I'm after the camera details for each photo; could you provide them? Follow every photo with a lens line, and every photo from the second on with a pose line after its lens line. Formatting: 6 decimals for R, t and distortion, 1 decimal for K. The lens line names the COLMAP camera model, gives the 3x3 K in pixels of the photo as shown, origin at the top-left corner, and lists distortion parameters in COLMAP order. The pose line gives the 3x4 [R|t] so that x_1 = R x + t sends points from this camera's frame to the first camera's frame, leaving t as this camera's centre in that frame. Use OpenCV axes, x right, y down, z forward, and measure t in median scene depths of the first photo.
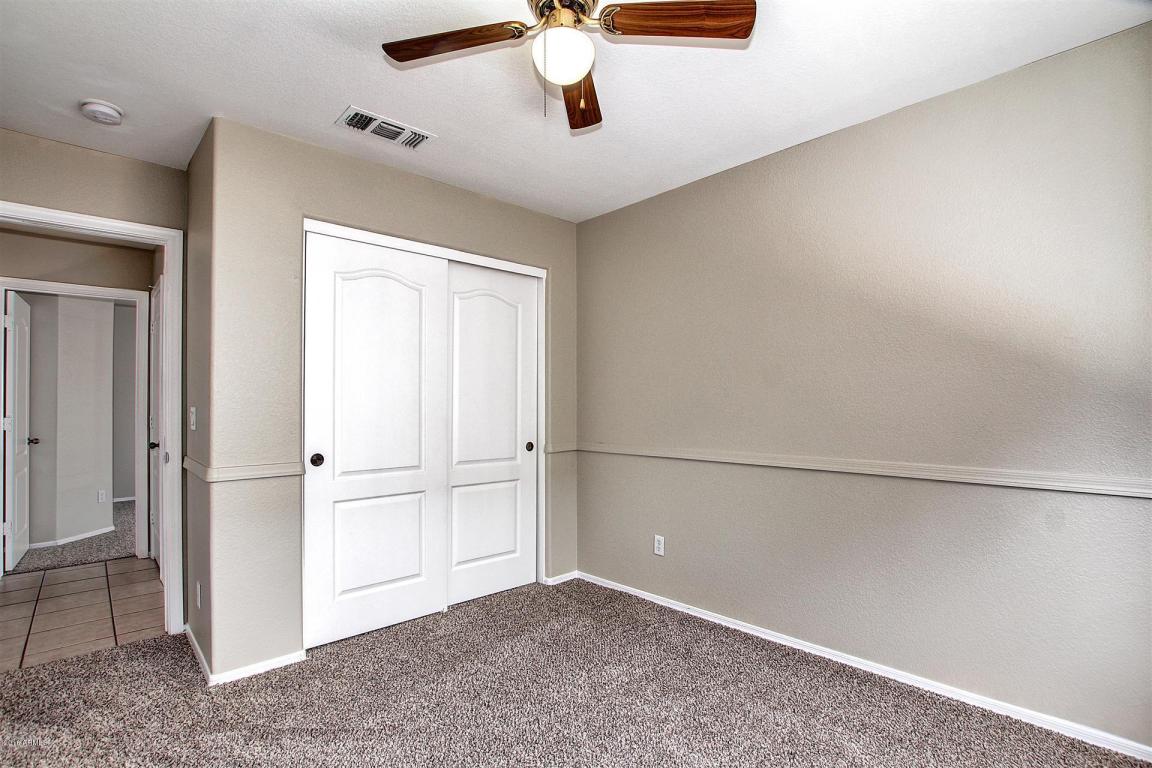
lens RADIAL K [[537.7, 0, 575.0], [0, 537.7, 395.6], [0, 0, 1]] dist [-0.028415, 0.000350]
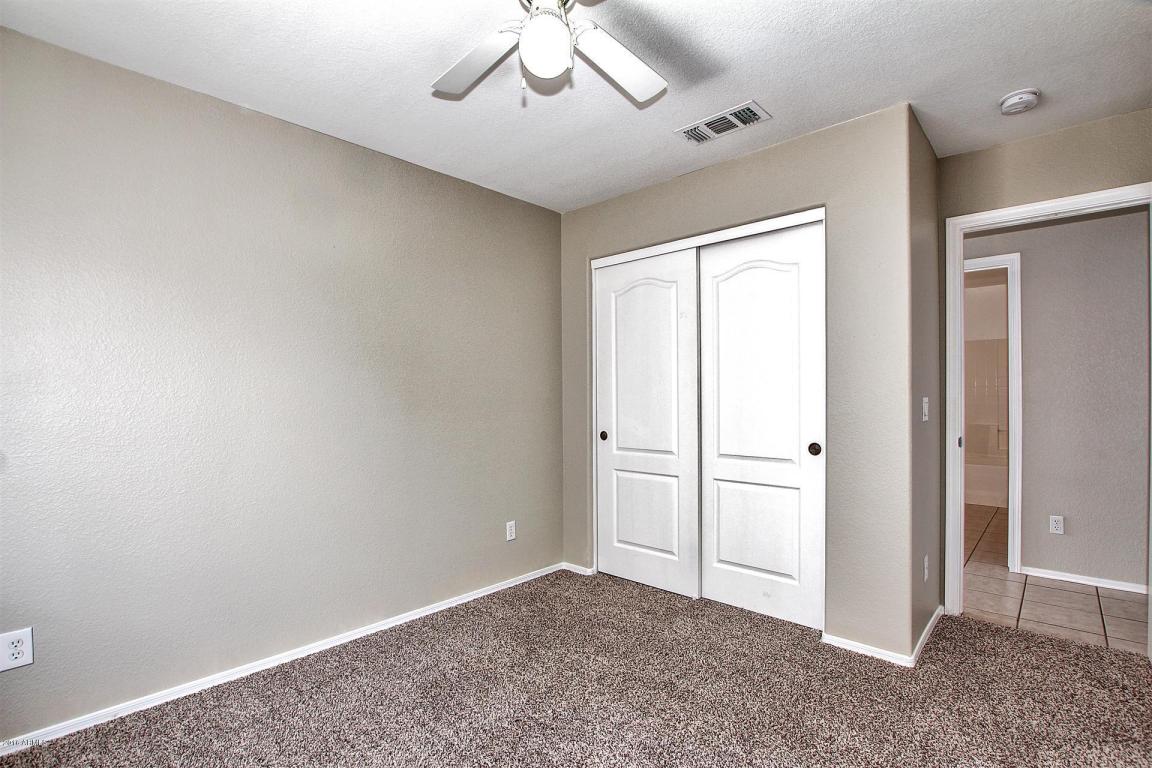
lens RADIAL K [[537.7, 0, 575.0], [0, 537.7, 395.6], [0, 0, 1]] dist [-0.028415, 0.000350]
pose [[0.076016, 0.003651, -0.997100, 0.843278], [0.025960, 0.999647, 0.005640, 0.008879], [0.996769, -0.026314, 0.075895, 0.803054]]
